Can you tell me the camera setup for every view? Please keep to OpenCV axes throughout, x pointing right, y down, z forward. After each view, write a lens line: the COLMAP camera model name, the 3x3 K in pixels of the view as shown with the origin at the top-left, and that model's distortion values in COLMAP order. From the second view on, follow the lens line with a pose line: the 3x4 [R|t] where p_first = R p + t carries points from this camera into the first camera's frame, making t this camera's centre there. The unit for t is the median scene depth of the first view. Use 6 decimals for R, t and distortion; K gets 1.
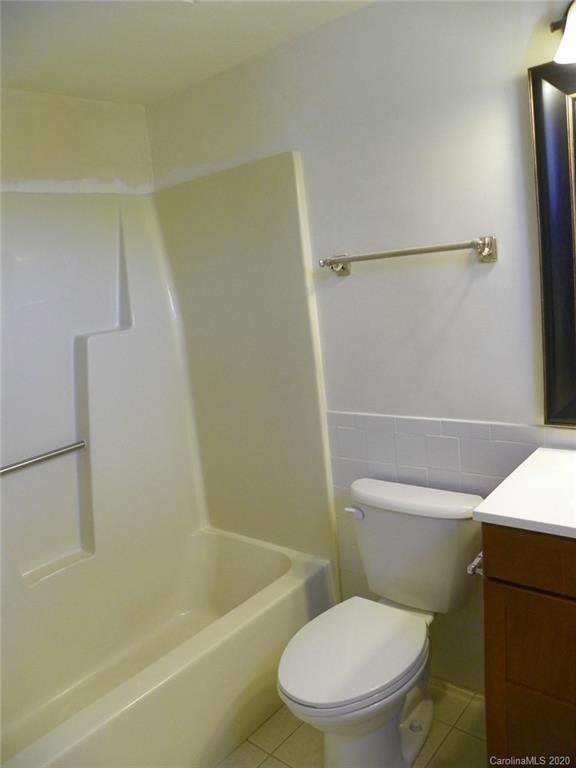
lens RADIAL K [[597.6, 0, 288.0], [0, 597.6, 384.0], [0, 0, 1]] dist [-0.149239, 0.100231]
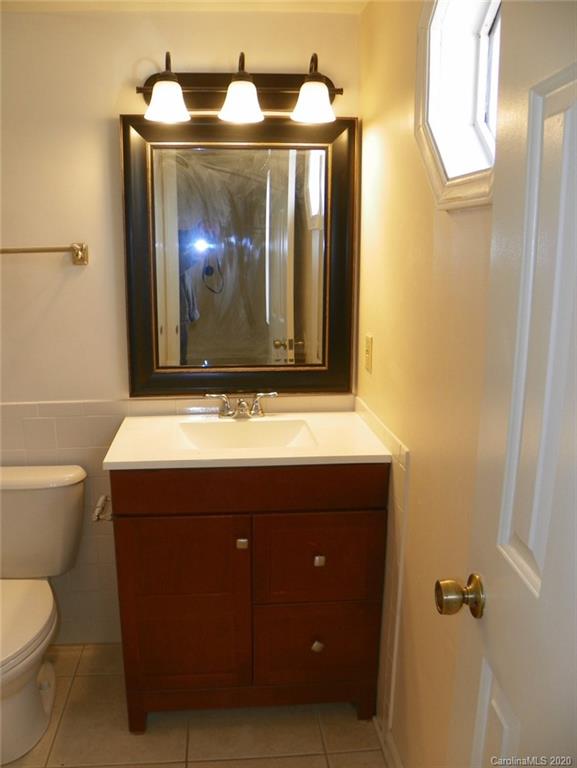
lens RADIAL K [[597.6, 0, 288.5], [0, 597.6, 384.0], [0, 0, 1]] dist [-0.149239, 0.100231]
pose [[0.684157, -0.043976, 0.728007, -0.246731], [0.059782, 0.998203, 0.004117, 0.055346], [-0.726880, 0.040705, 0.685557, -0.115197]]
